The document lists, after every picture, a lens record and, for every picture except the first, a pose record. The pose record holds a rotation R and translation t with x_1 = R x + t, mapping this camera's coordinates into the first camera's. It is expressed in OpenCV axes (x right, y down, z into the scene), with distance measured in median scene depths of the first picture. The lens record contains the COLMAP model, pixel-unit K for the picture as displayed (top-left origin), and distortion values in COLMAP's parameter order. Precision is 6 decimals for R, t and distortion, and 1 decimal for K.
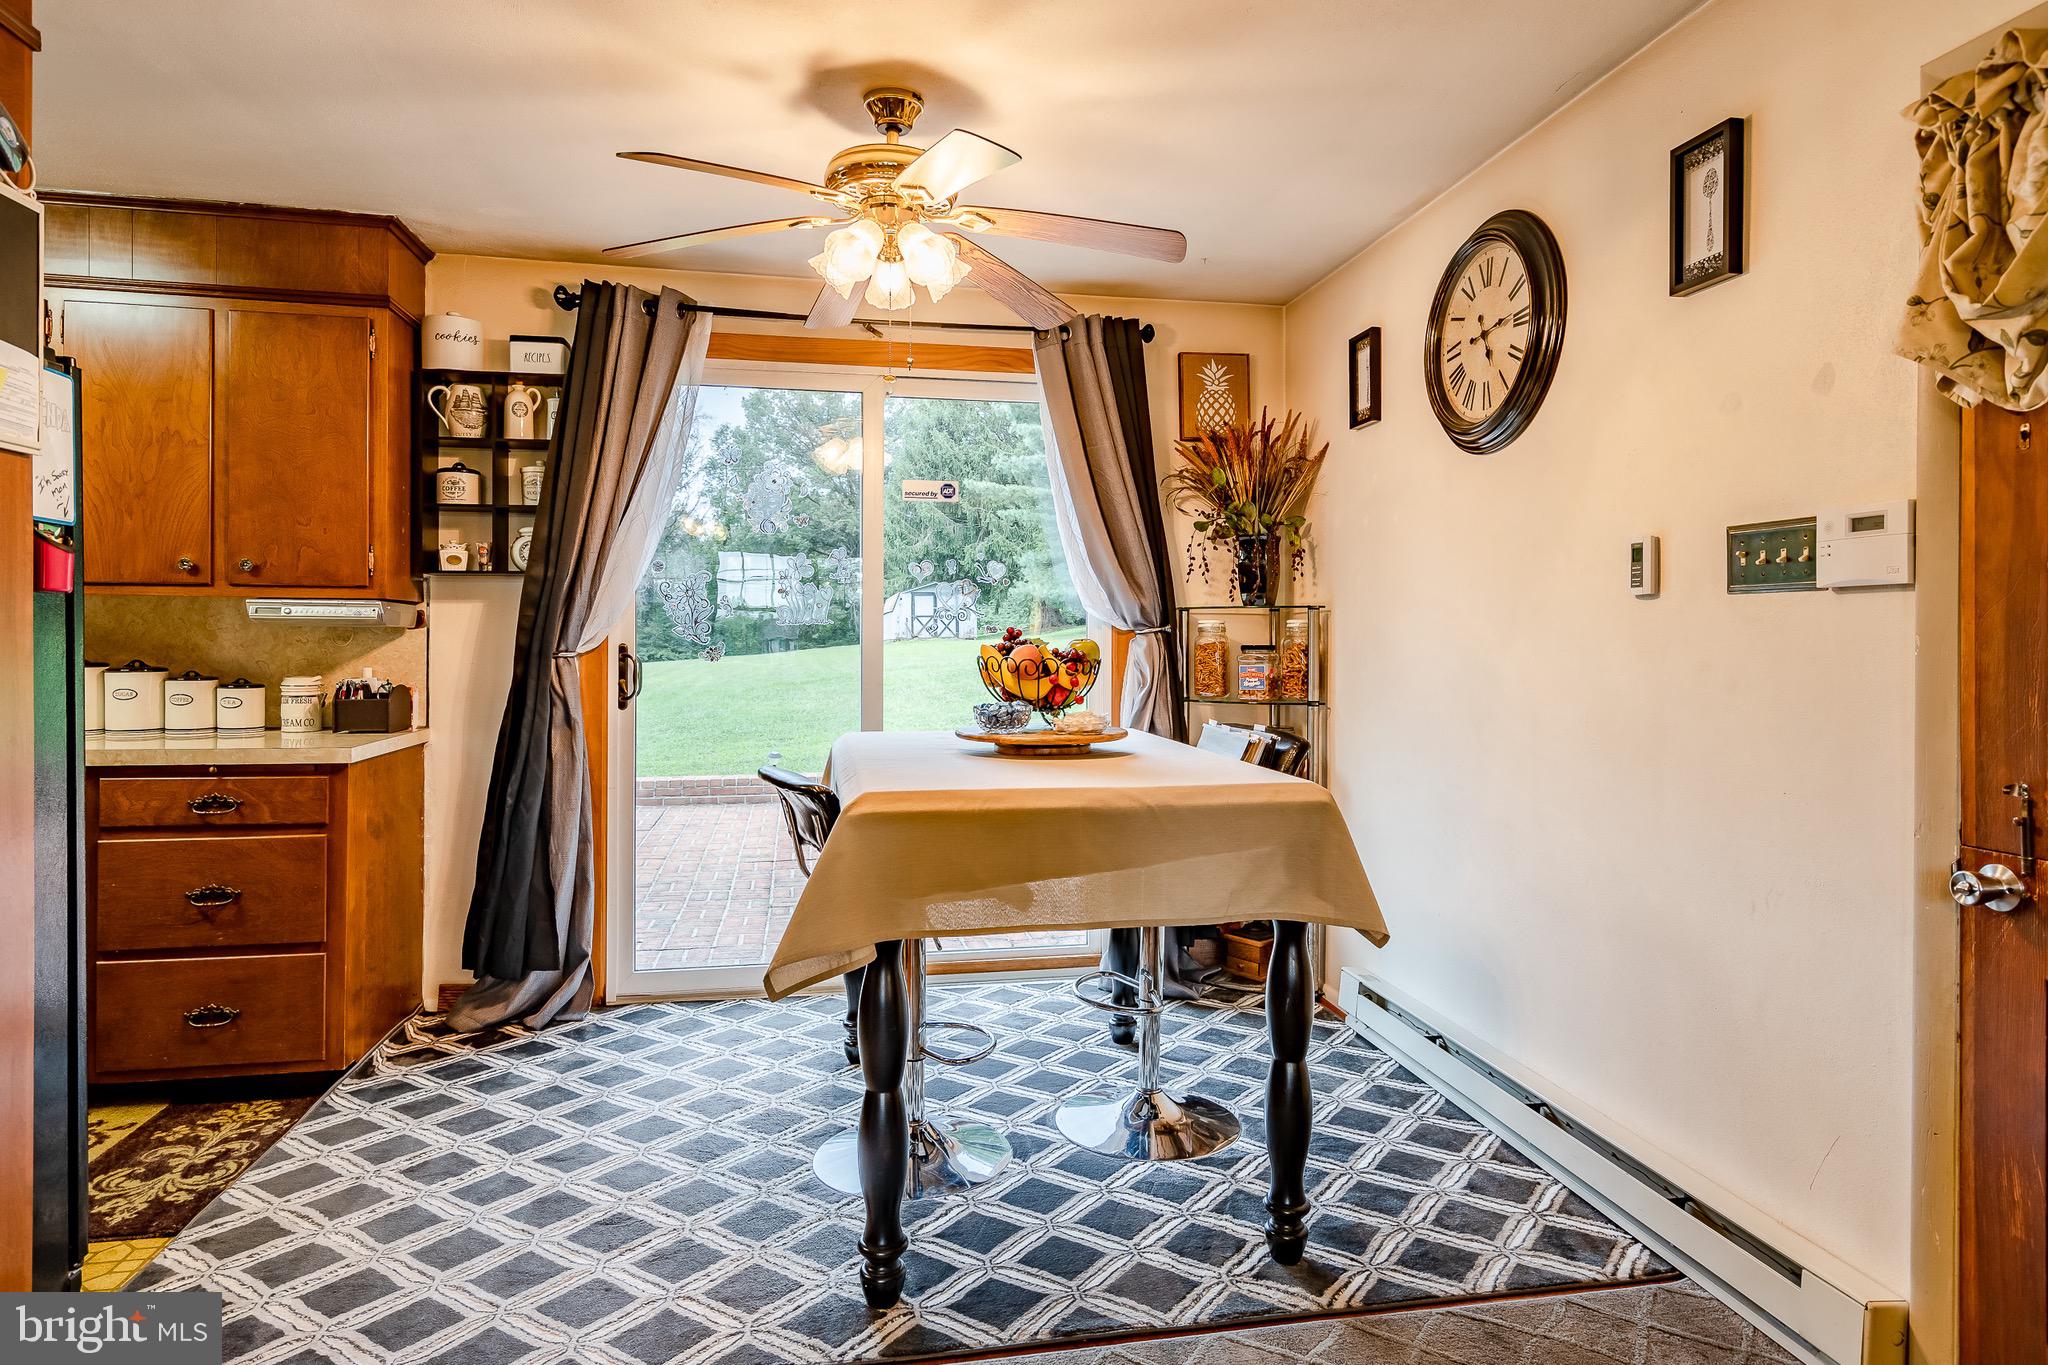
lens RADIAL K [[1176.2, 0, 1050.8], [0, 1176.2, 641.8], [0, 0, 1]] dist [0.004164, -0.000248]
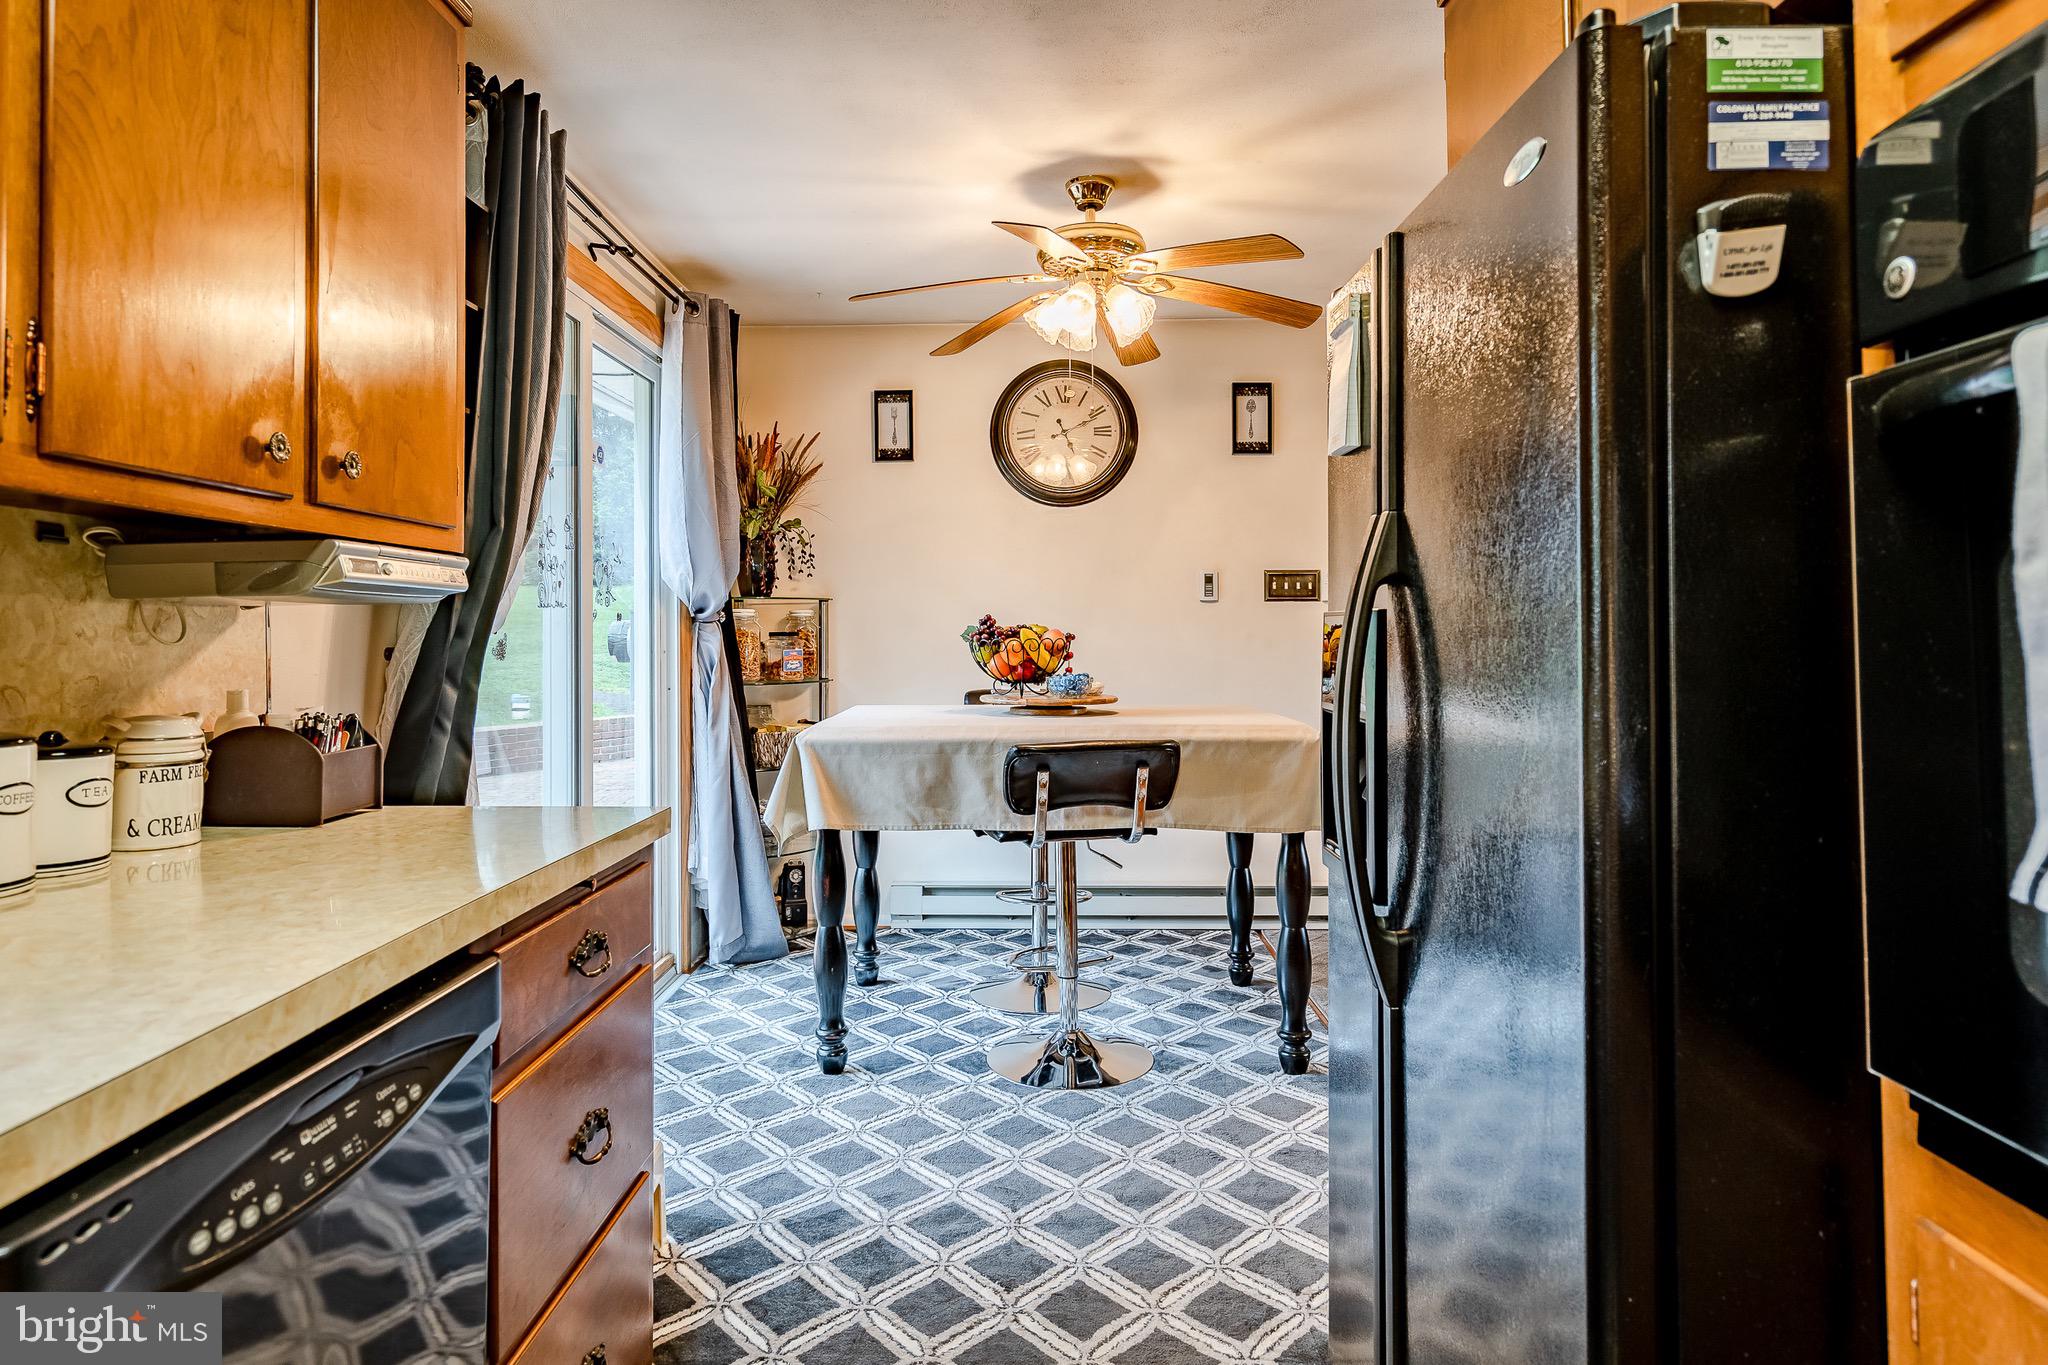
lens RADIAL K [[1189.3, 0, 1015.7], [0, 1189.3, 615.1], [0, 0, 1]] dist [0.001405, -0.000038]
pose [[0.208035, 0.007631, 0.978092, -1.164238], [0.011290, 0.999884, -0.010202, 0.000538], [-0.978056, 0.013165, 0.207925, 0.708447]]
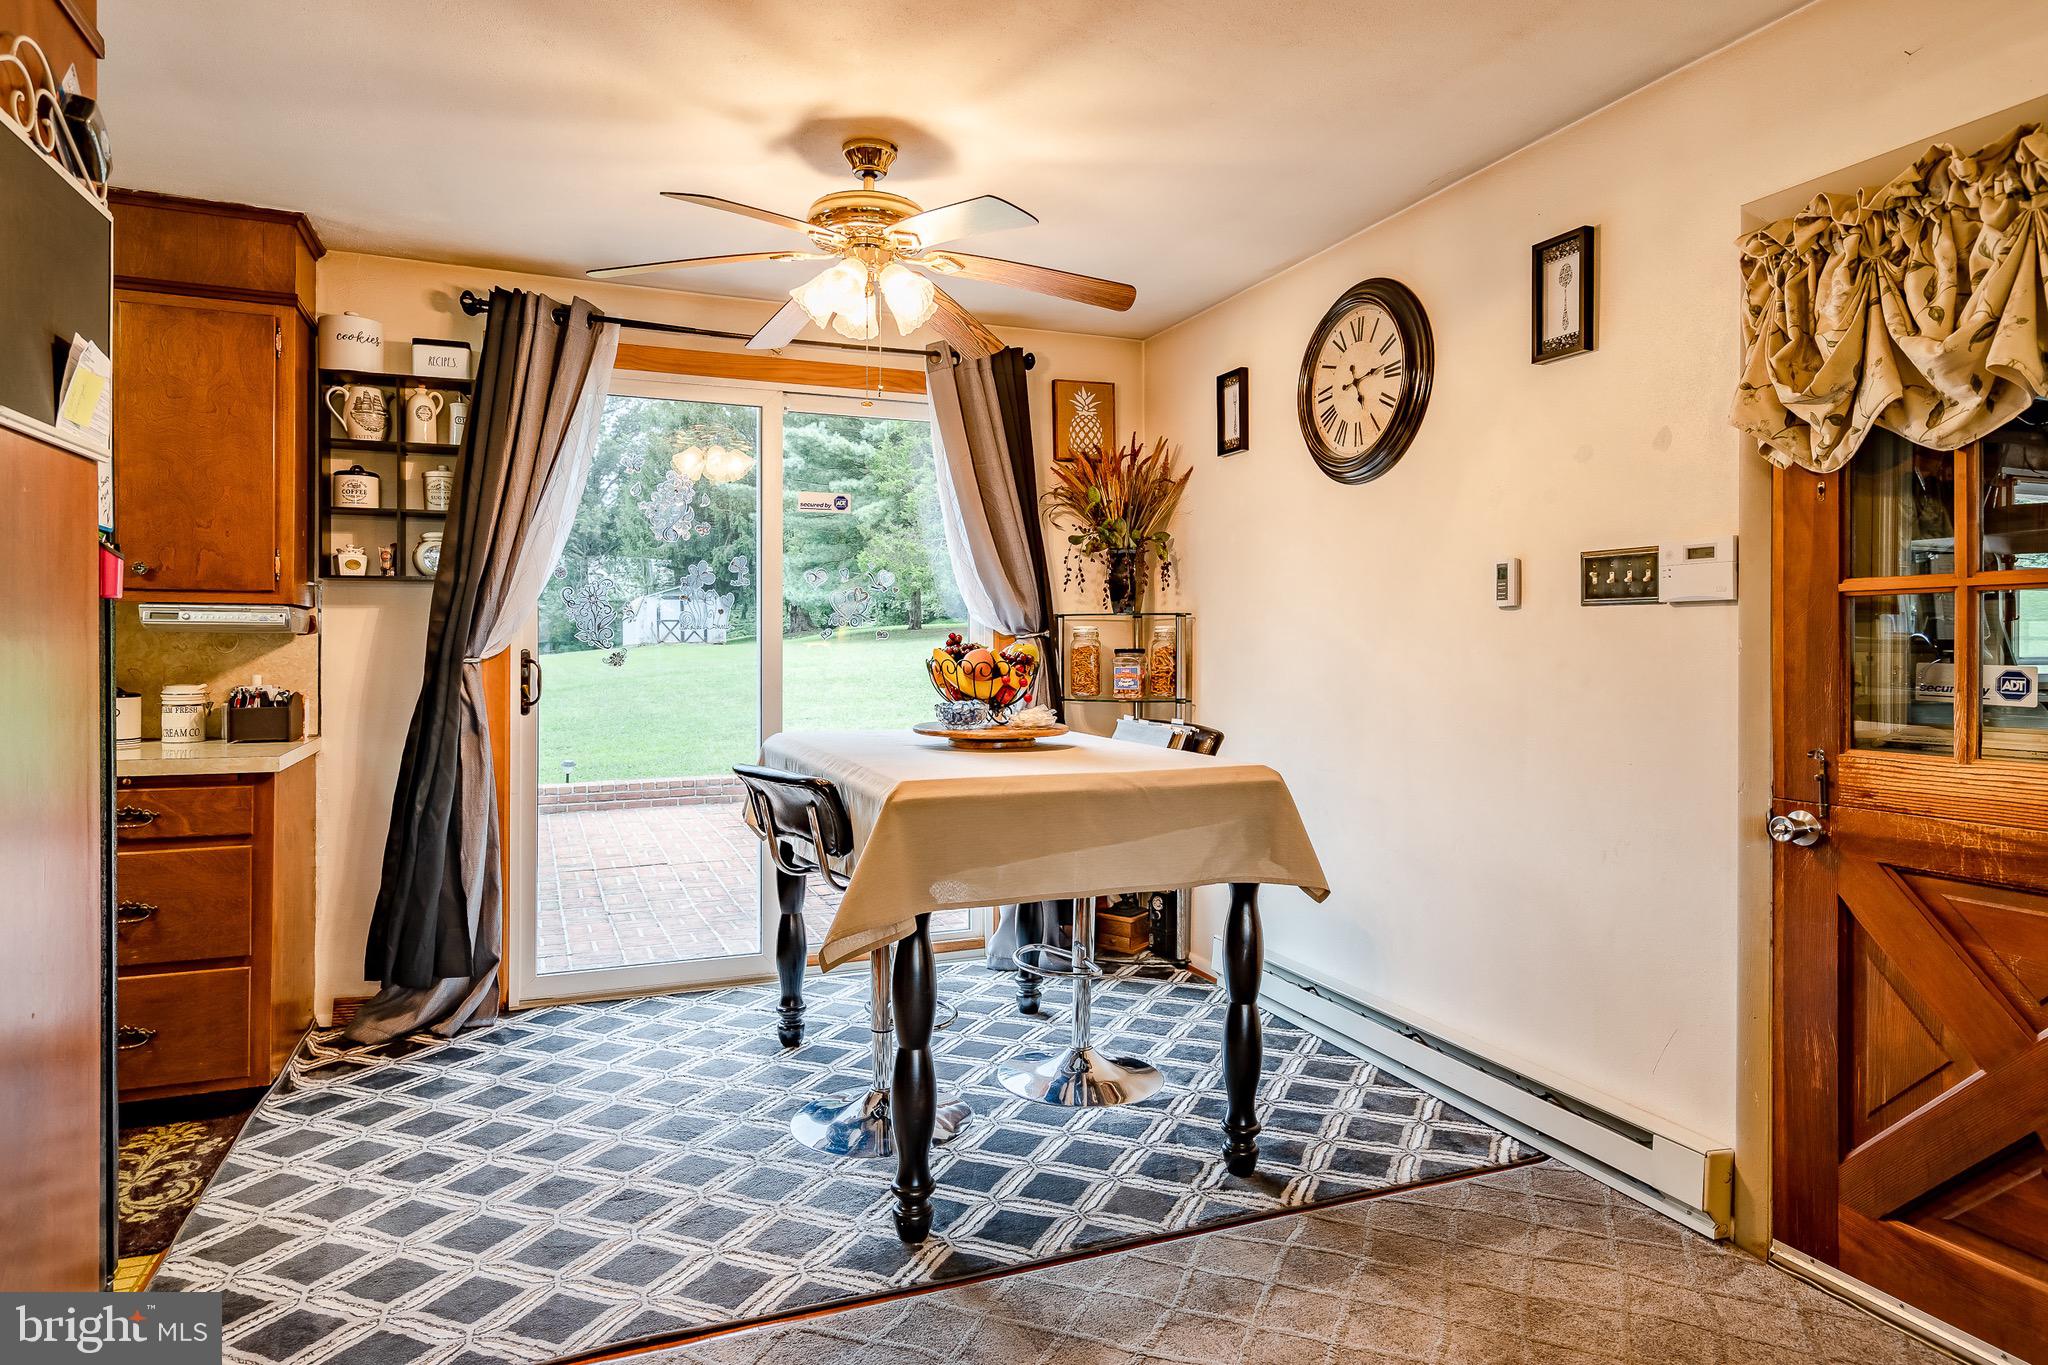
lens RADIAL K [[1171.9, 0, 1015.7], [0, 1171.9, 645.8], [0, 0, 1]] dist [0.003555, 0.000820]
pose [[0.982180, -0.002762, 0.187924, -0.176573], [0.002827, 0.999996, -0.000074, -0.000188], [-0.187923, 0.000603, 0.982184, -0.076525]]
